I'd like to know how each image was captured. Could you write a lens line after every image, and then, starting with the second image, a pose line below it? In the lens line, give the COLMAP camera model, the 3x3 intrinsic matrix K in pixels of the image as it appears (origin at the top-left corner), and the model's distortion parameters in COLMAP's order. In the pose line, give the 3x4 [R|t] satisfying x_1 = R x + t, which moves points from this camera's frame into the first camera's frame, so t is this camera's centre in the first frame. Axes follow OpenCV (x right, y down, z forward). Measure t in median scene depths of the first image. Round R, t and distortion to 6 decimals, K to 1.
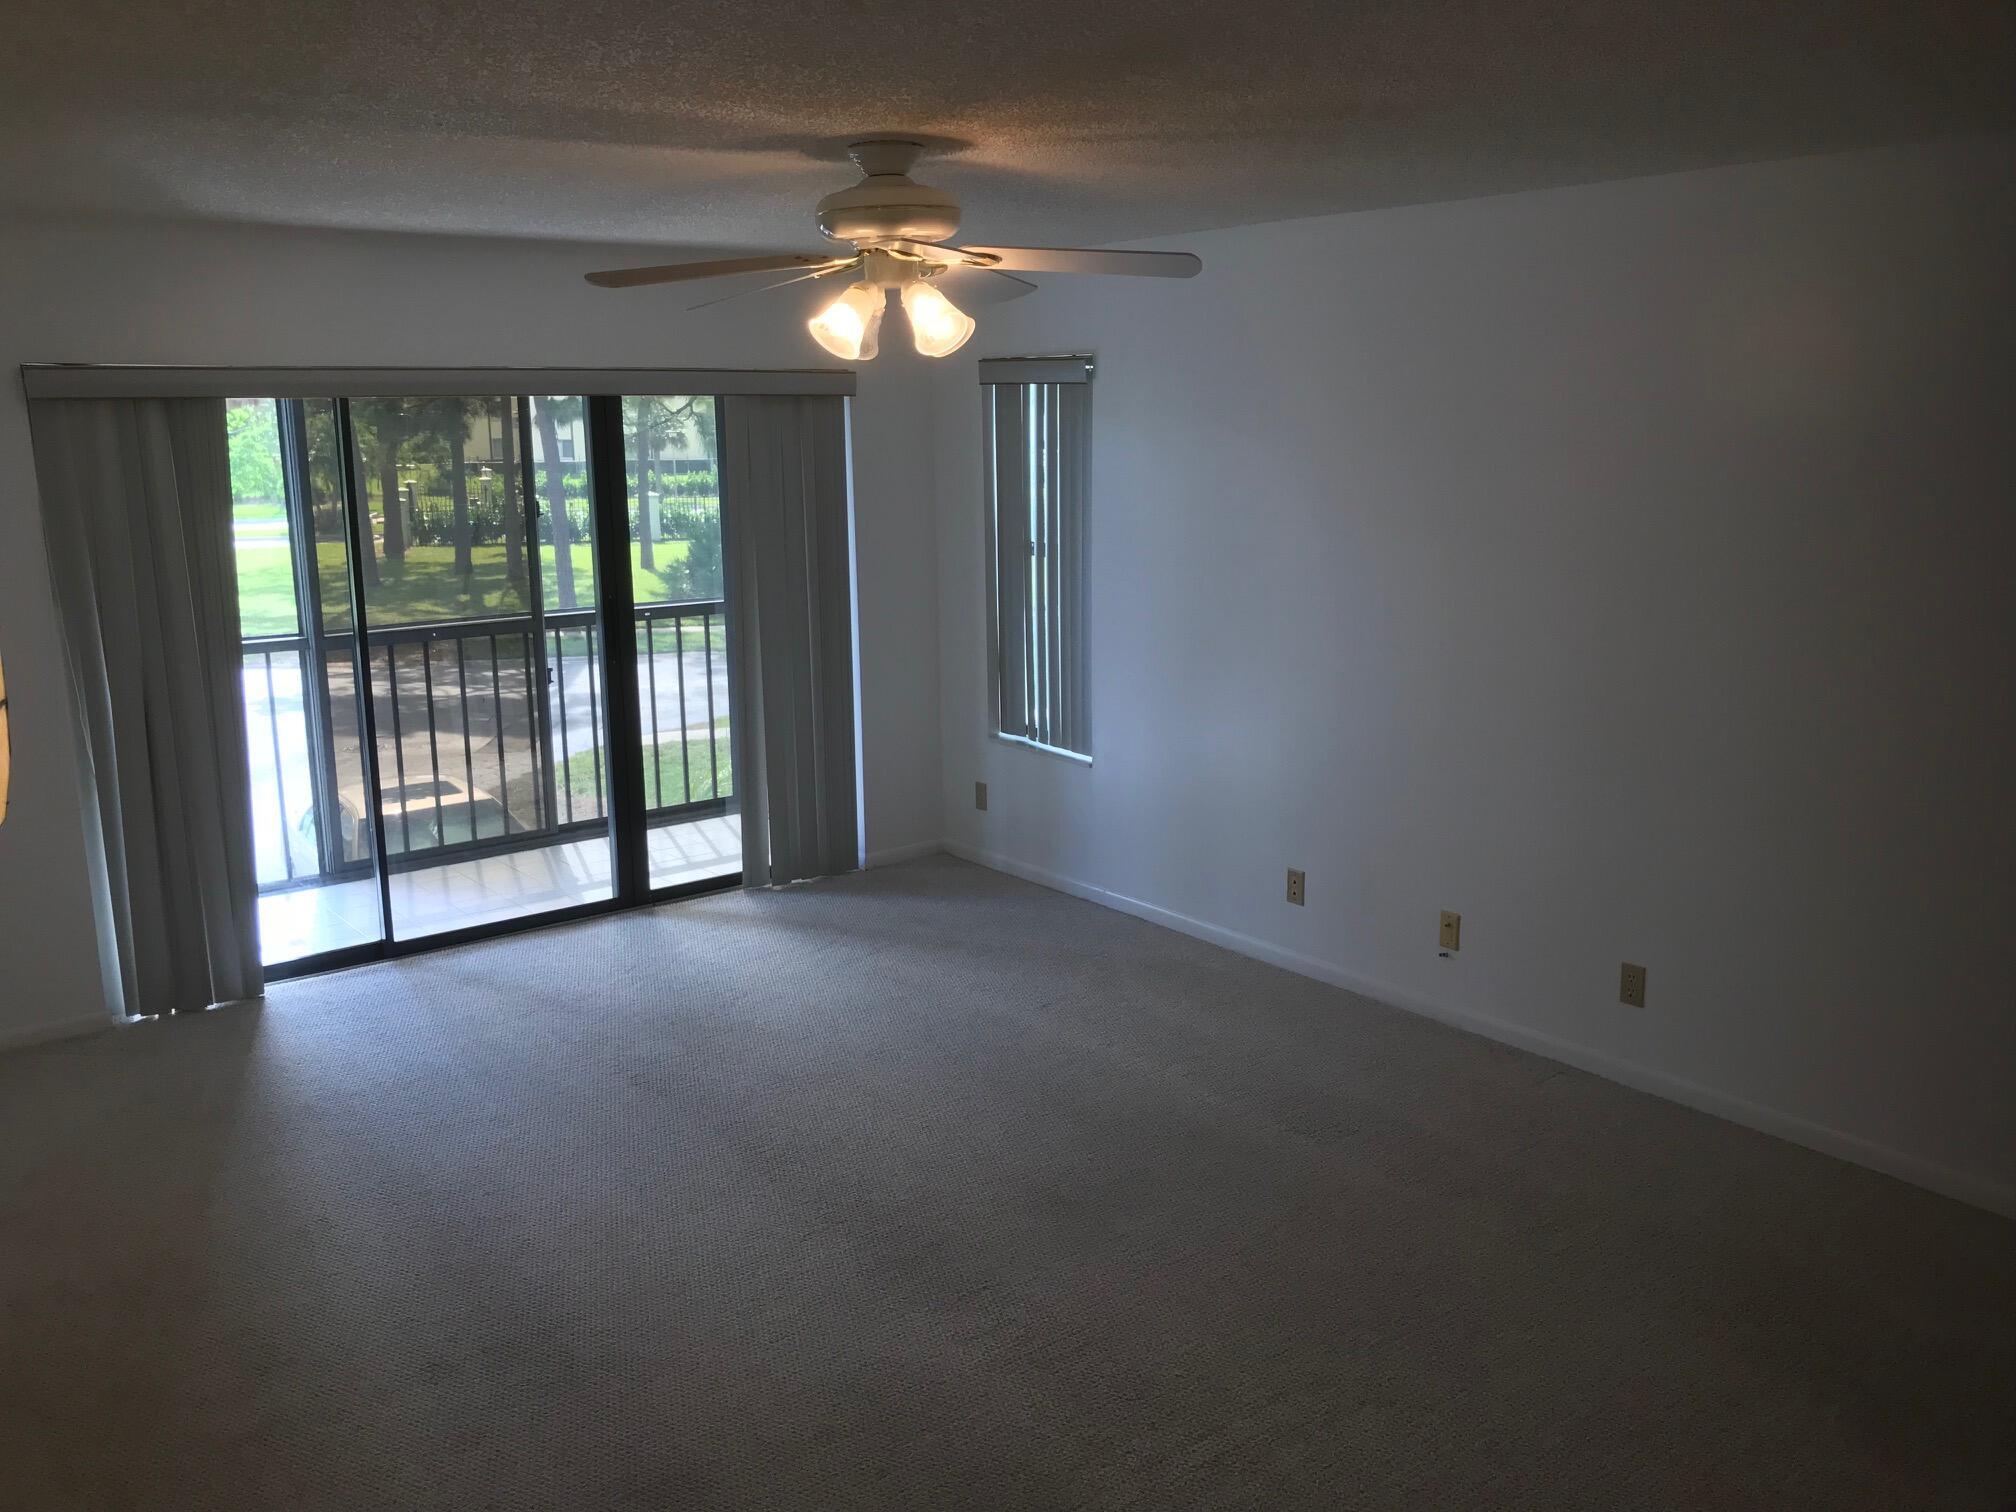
lens RADIAL K [[1672.0, 0, 1010.1], [0, 1672.0, 735.4], [0, 0, 1]] dist [0.024835, 0.001086]
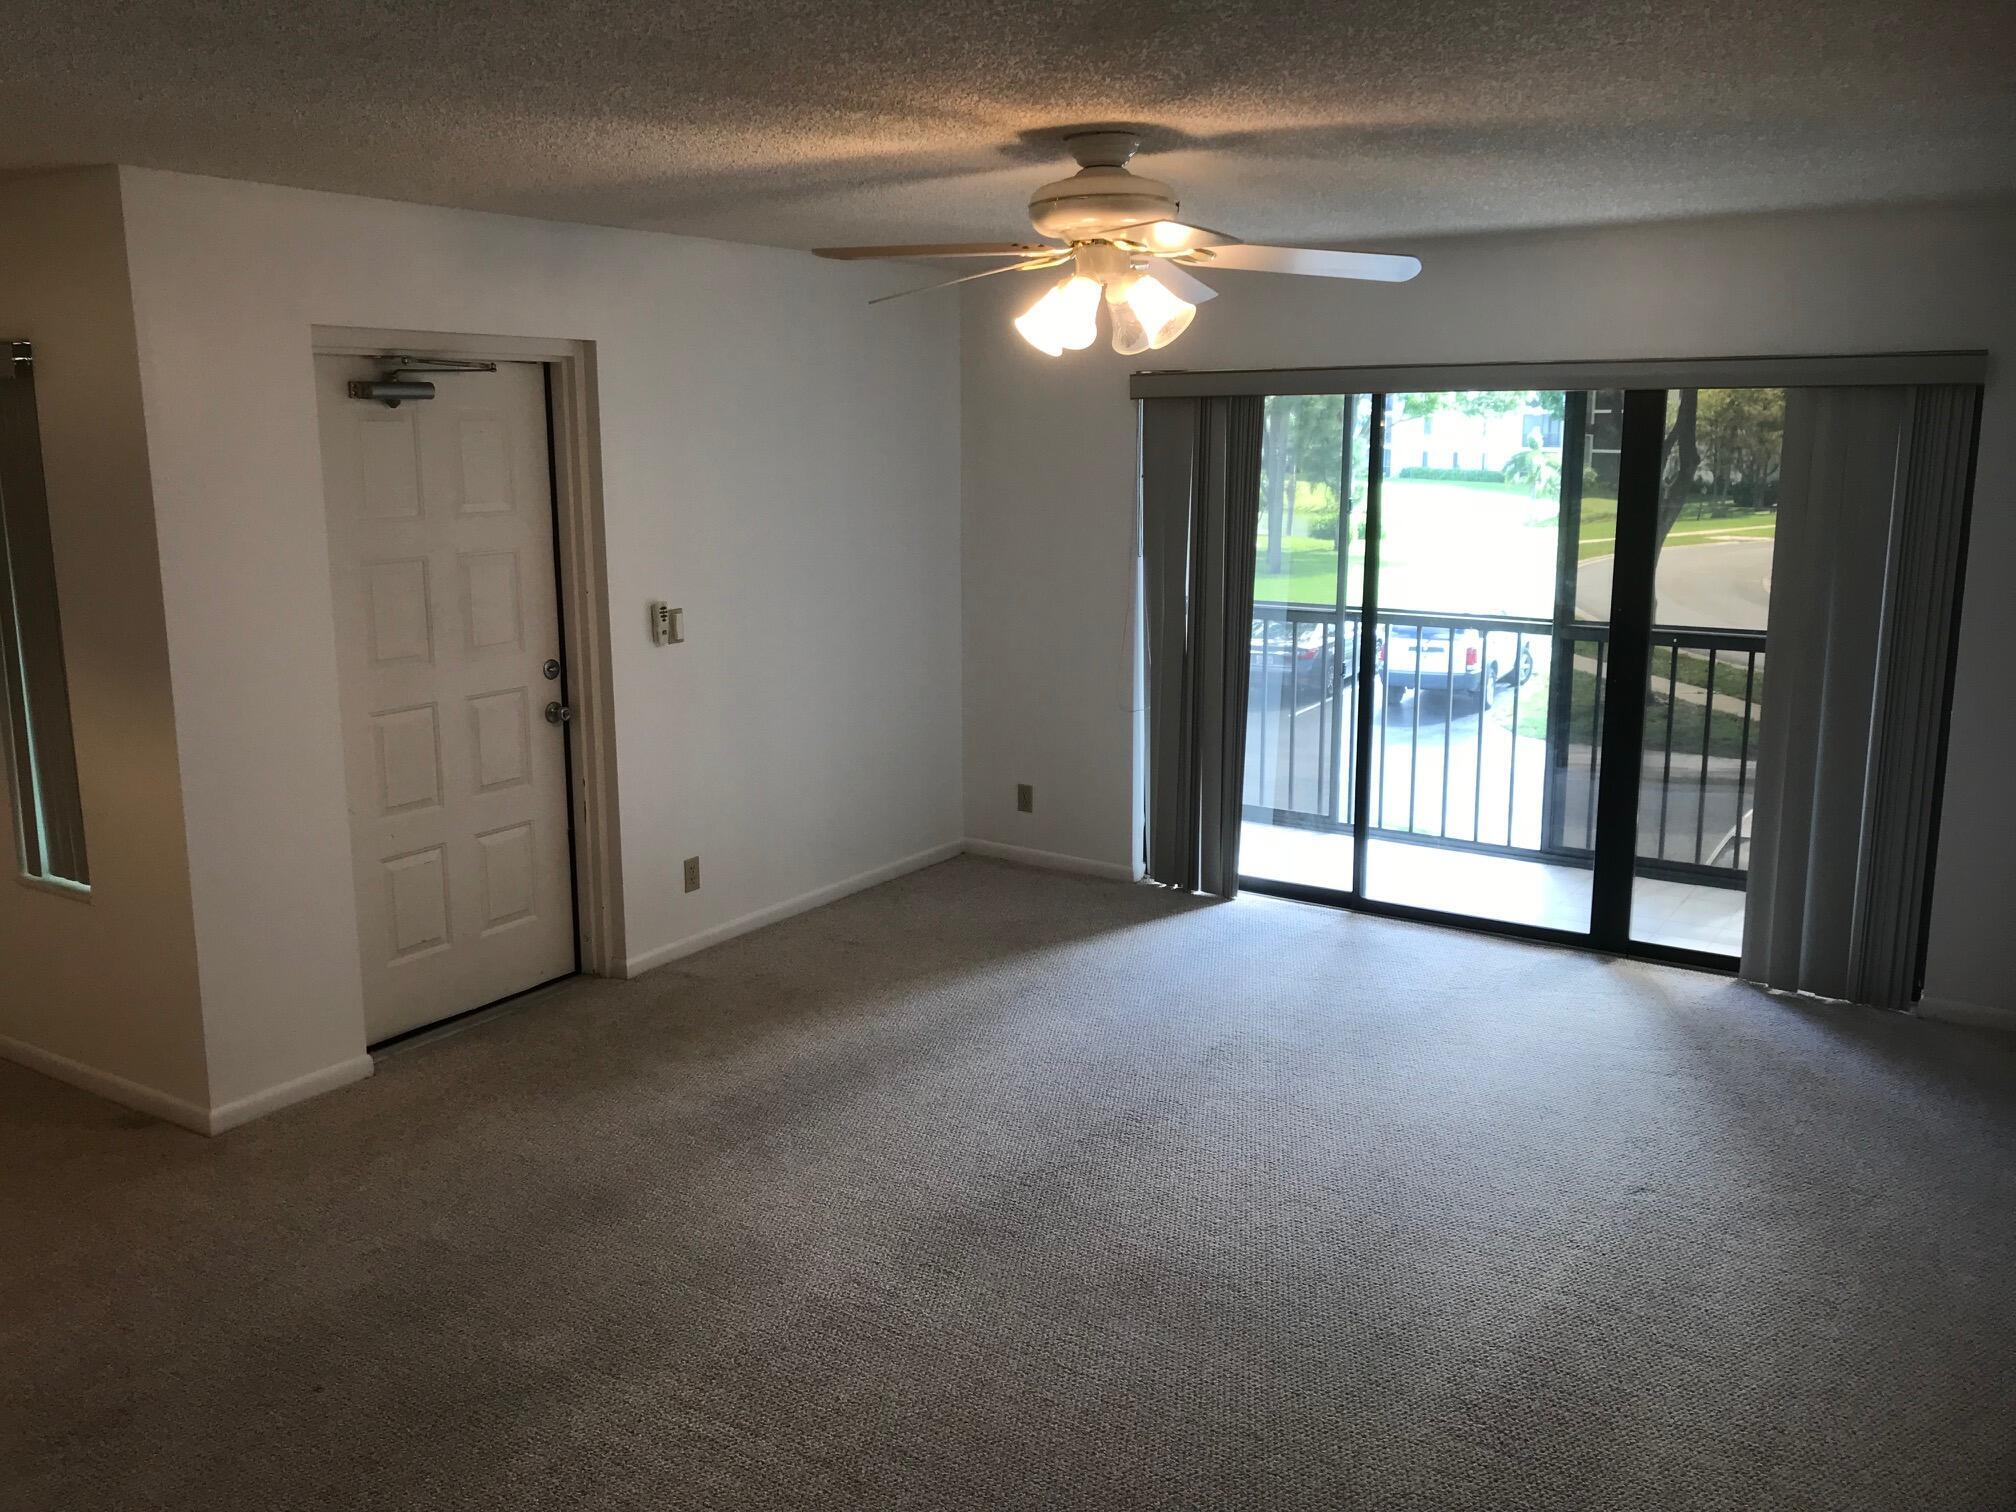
lens RADIAL K [[1672.0, 0, 1010.1], [0, 1672.0, 735.4], [0, 0, 1]] dist [0.024835, 0.001086]
pose [[0.332492, 0.187697, -0.924240, 0.542589], [-0.189432, 0.973315, 0.129516, -0.076431], [0.923886, 0.132017, 0.359175, 0.390074]]
